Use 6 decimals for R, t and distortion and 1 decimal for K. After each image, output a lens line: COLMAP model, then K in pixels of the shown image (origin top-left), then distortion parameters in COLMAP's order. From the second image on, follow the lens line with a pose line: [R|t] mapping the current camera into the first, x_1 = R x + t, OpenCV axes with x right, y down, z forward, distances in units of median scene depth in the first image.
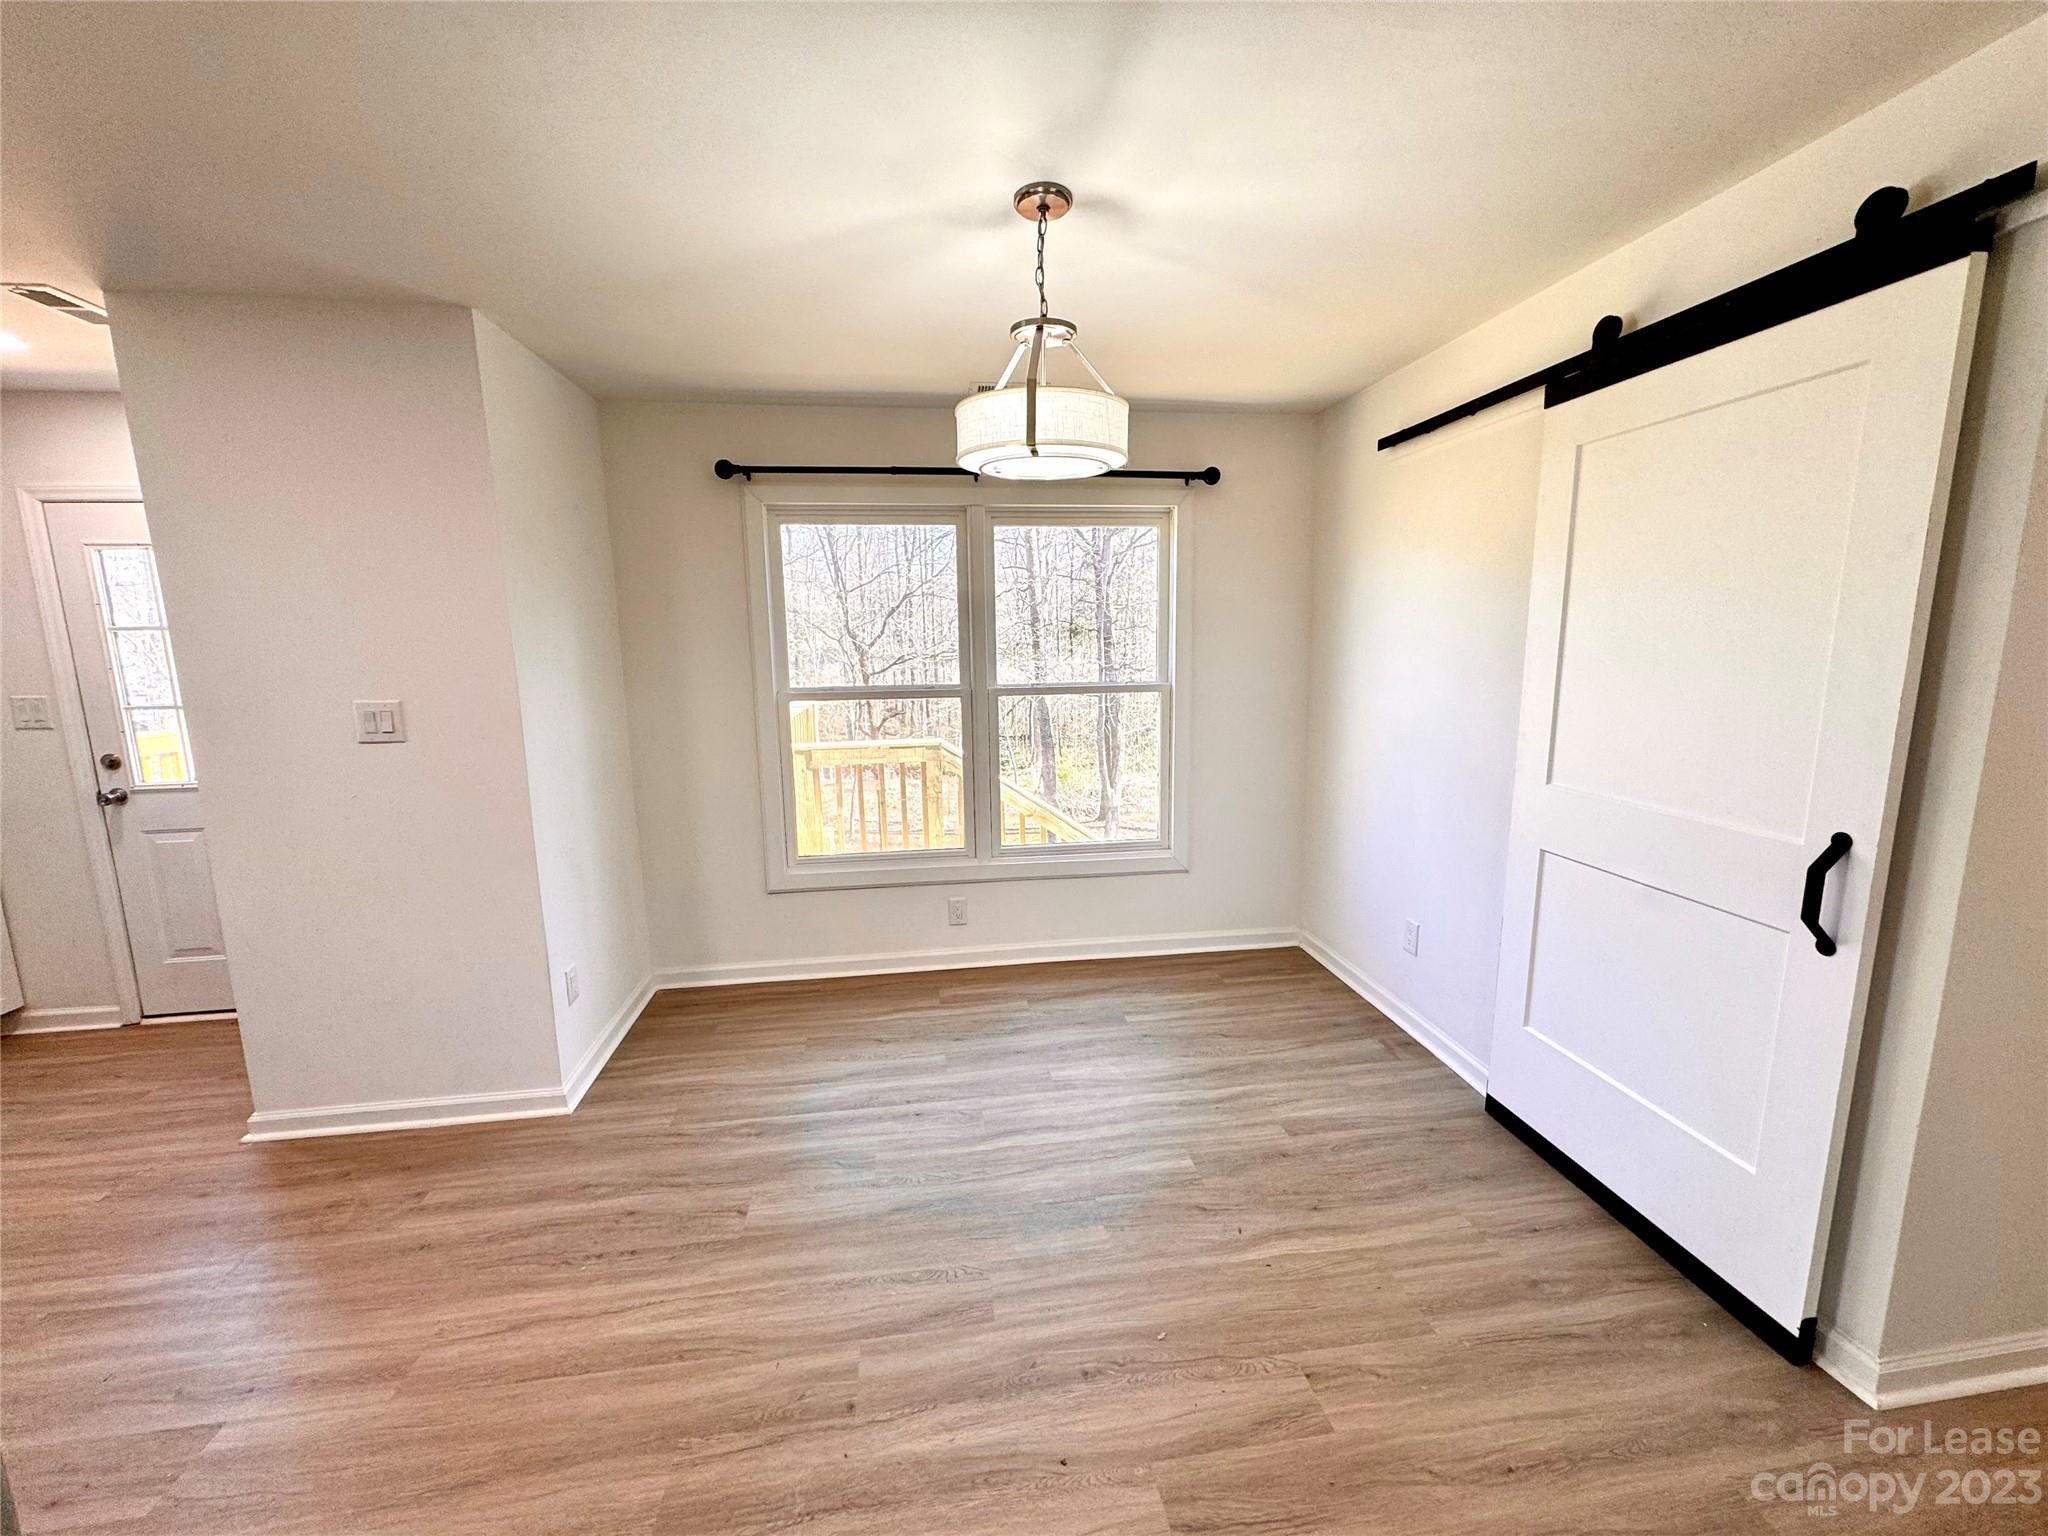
lens RADIAL K [[811.4, 0, 1023.2], [0, 811.4, 772.7], [0, 0, 1]] dist [-0.003886, 0.001231]
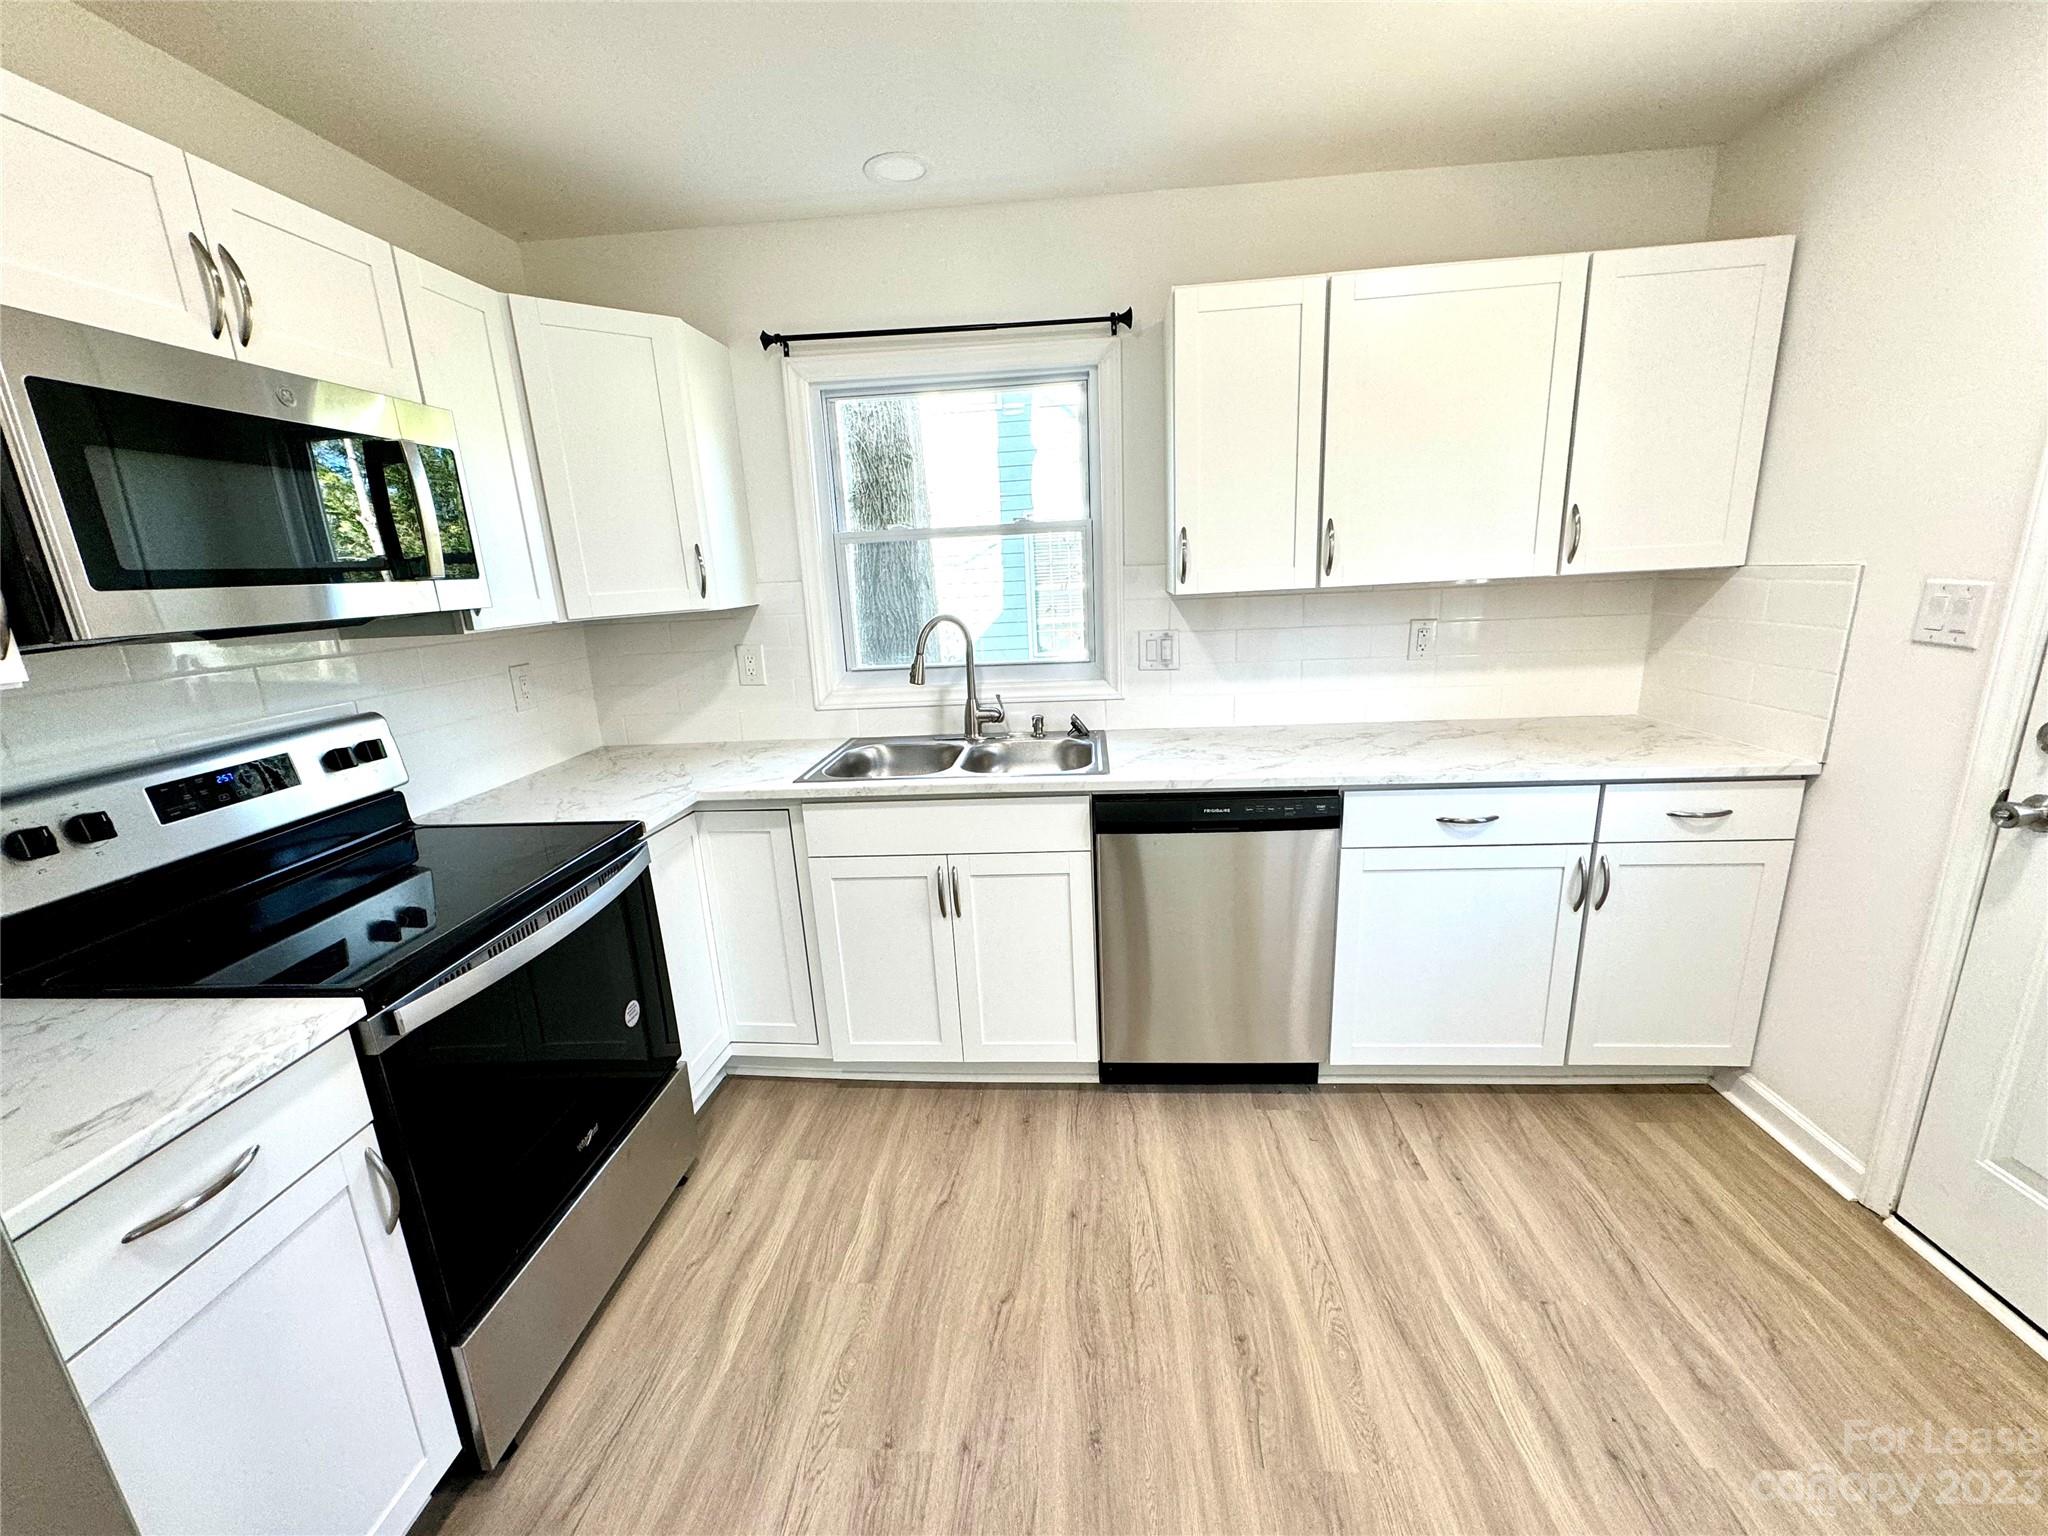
lens RADIAL K [[811.4, 0, 1024.8], [0, 811.4, 770.3], [0, 0, 1]] dist [-0.003886, 0.001231]
pose [[-0.210073, 0.265526, -0.940939, -0.570329], [-0.105239, 0.950681, 0.291771, -0.065017], [0.972005, 0.160317, -0.171769, 0.512757]]
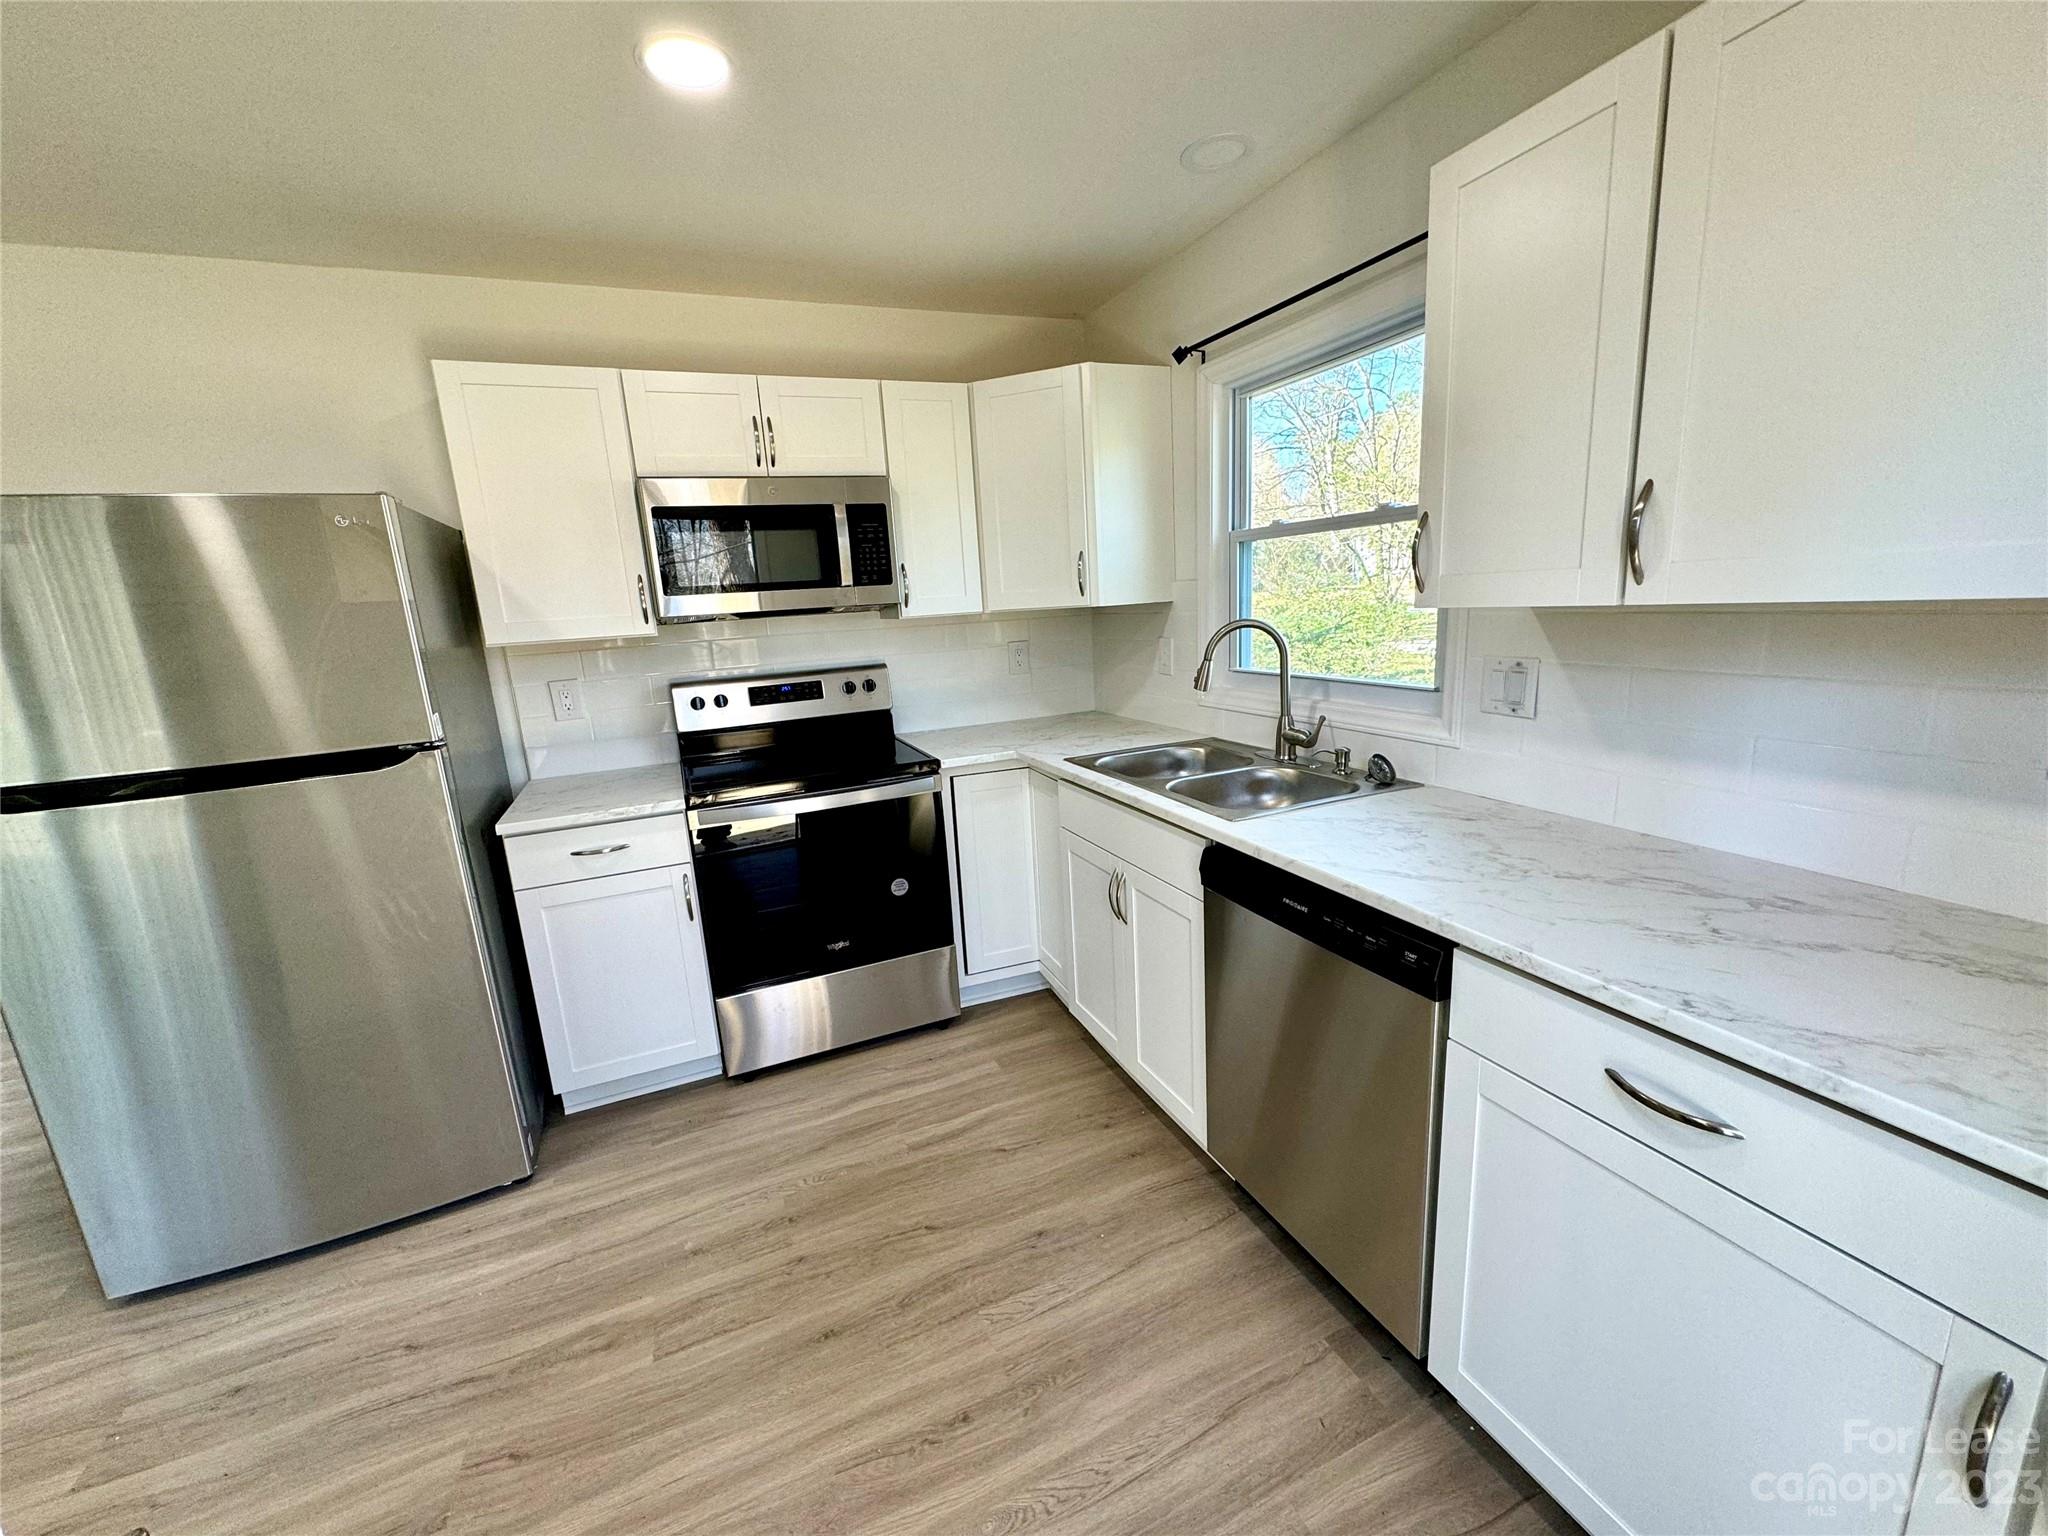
lens RADIAL K [[811.4, 0, 1016.9], [0, 811.4, 770.9], [0, 0, 1]] dist [-0.003886, 0.001231]
pose [[-0.962242, 0.124576, -0.242014, -0.911640], [0.029064, 0.931062, 0.363702, -0.109942], [0.270639, 0.342935, -0.899528, 0.883171]]
